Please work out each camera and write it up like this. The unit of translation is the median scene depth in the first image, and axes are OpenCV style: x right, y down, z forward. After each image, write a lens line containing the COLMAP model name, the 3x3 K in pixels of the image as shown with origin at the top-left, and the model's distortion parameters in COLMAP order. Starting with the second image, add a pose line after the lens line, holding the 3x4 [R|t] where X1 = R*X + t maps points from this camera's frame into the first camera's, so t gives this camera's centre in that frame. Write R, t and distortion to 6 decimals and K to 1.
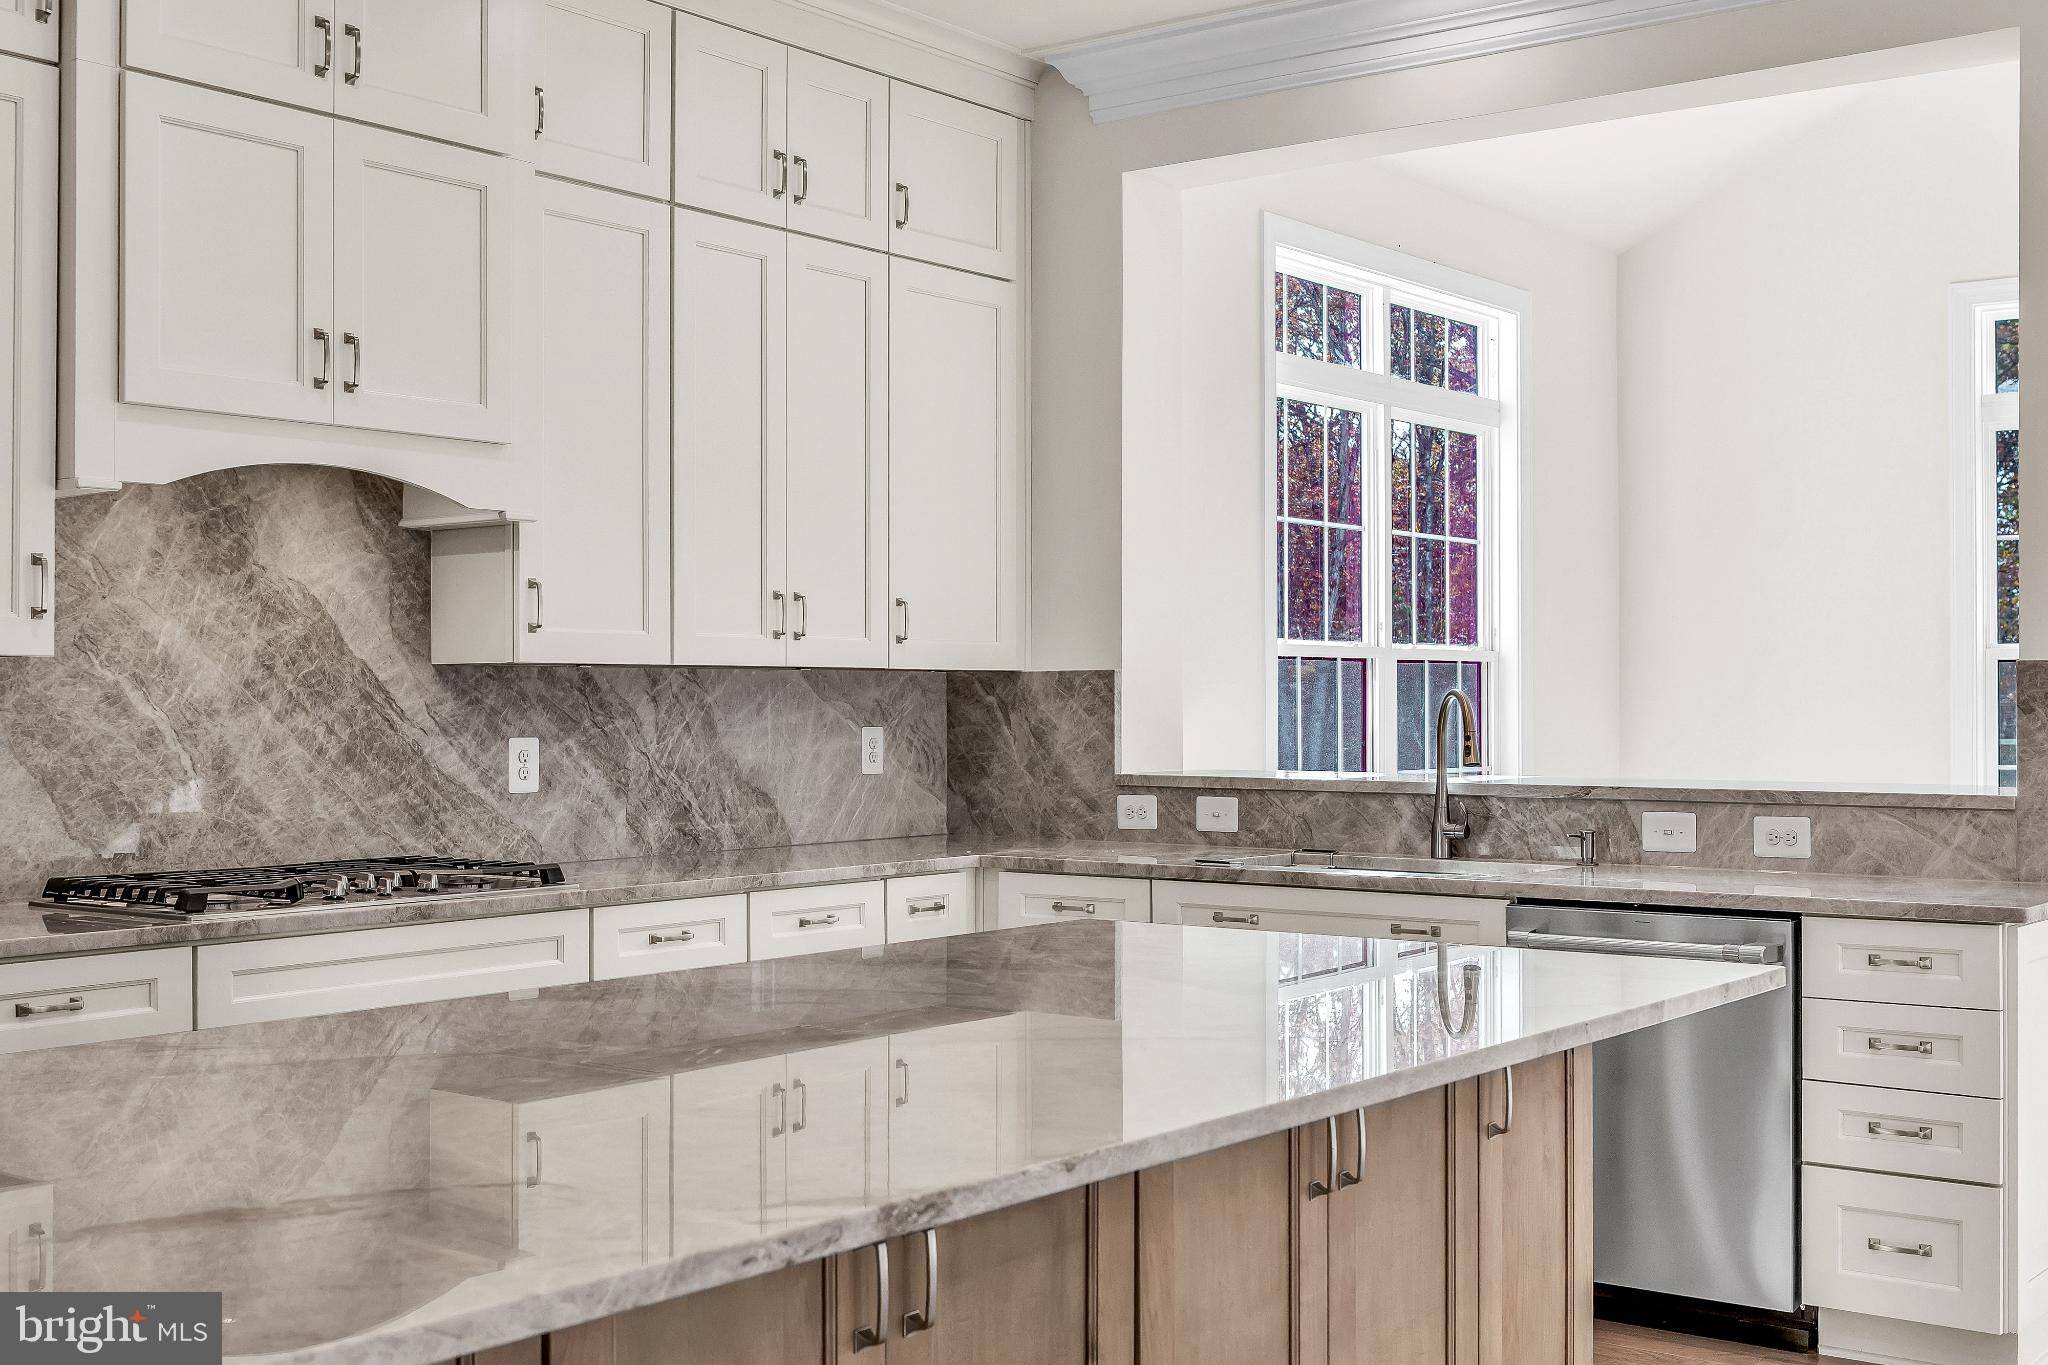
lens RADIAL K [[2374.0, 0, 1036.7], [0, 2374.0, 683.2], [0, 0, 1]] dist [-0.020348, -0.018067]
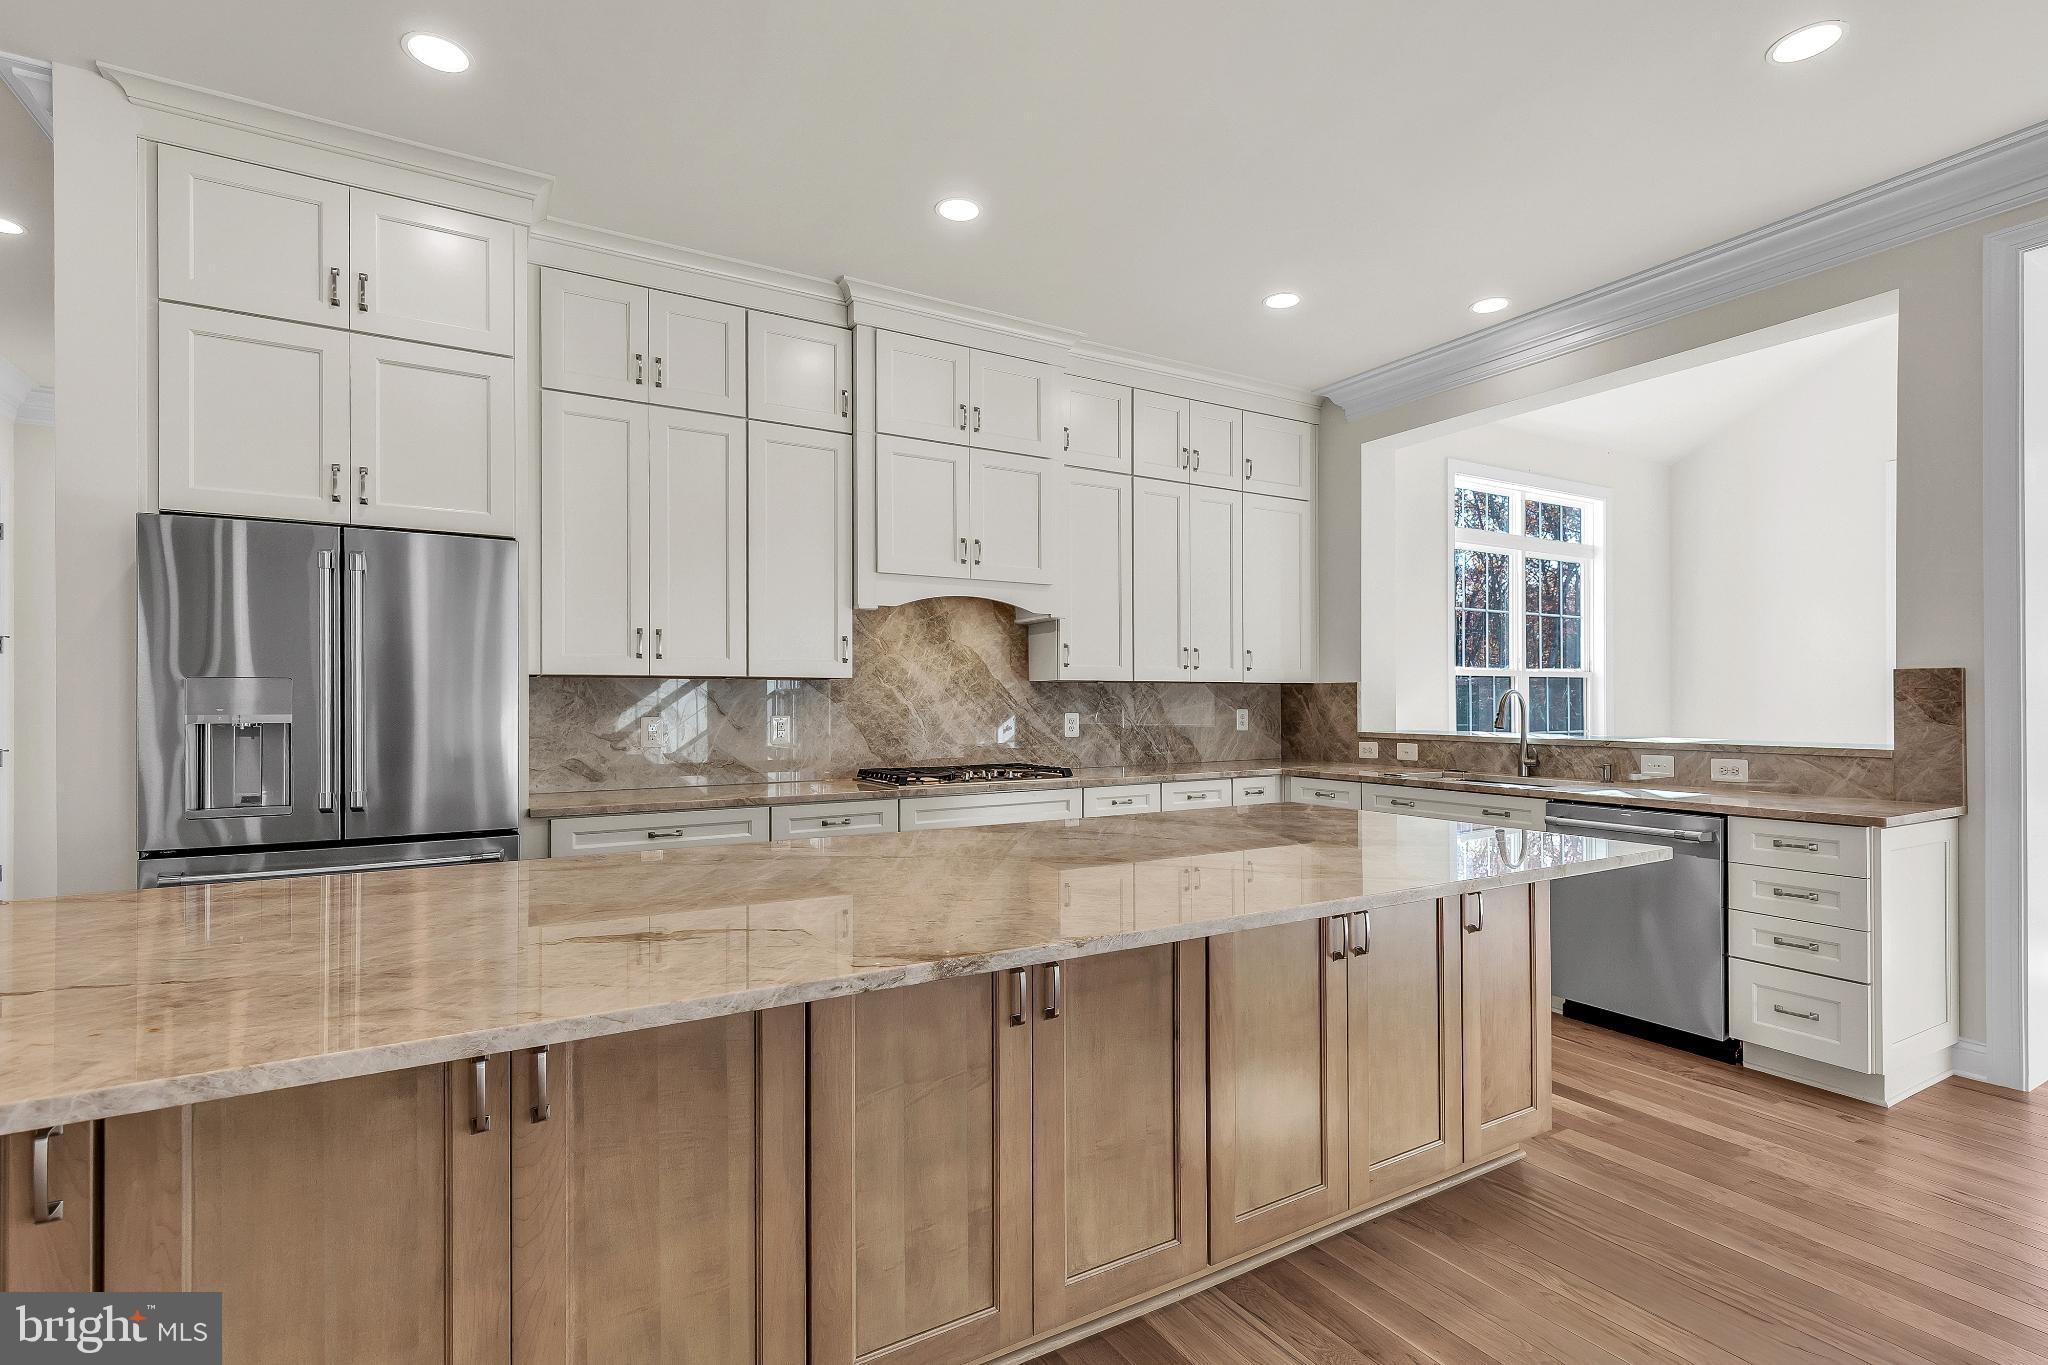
lens RADIAL K [[961.5, 0, 1017.3], [0, 961.5, 699.7], [0, 0, 1]] dist [0.010225, -0.000483]
pose [[0.924194, -0.002556, -0.381915, 0.088246], [0.004725, 0.999978, 0.004743, 0.005054], [0.381895, -0.006188, 0.924185, 0.109071]]
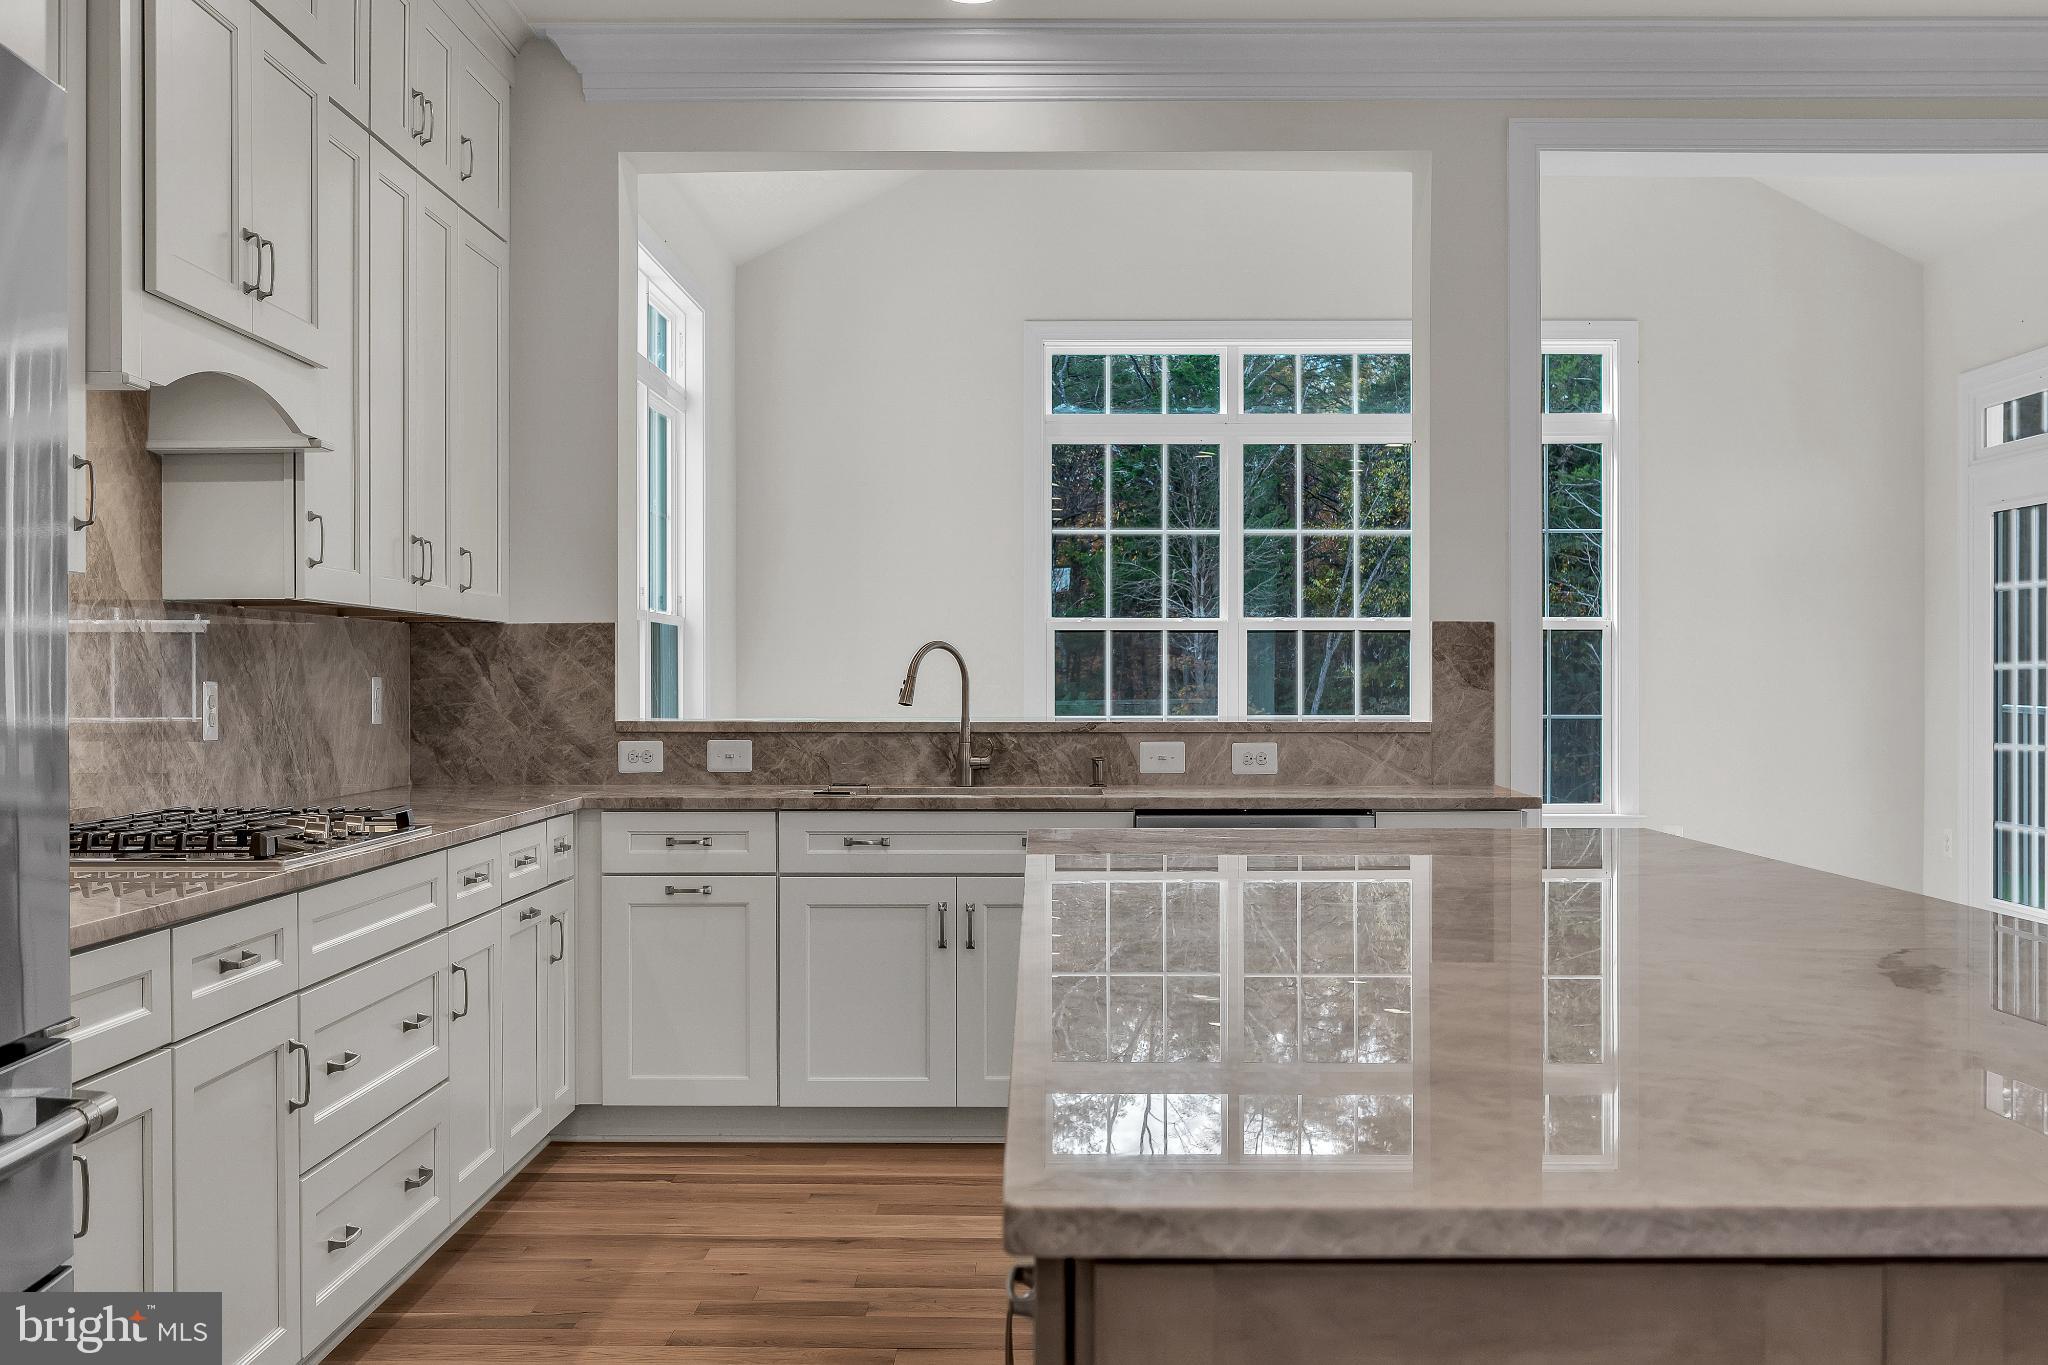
lens RADIAL K [[2259.4, 0, 1024.0], [0, 2259.4, 682.5], [0, 0, 1]] dist [0.004240, 0.004349]
pose [[0.801446, -0.000300, 0.598068, -0.468155], [-0.003494, 0.999980, 0.005183, 0.016658], [-0.598057, -0.006244, 0.801429, 0.091133]]
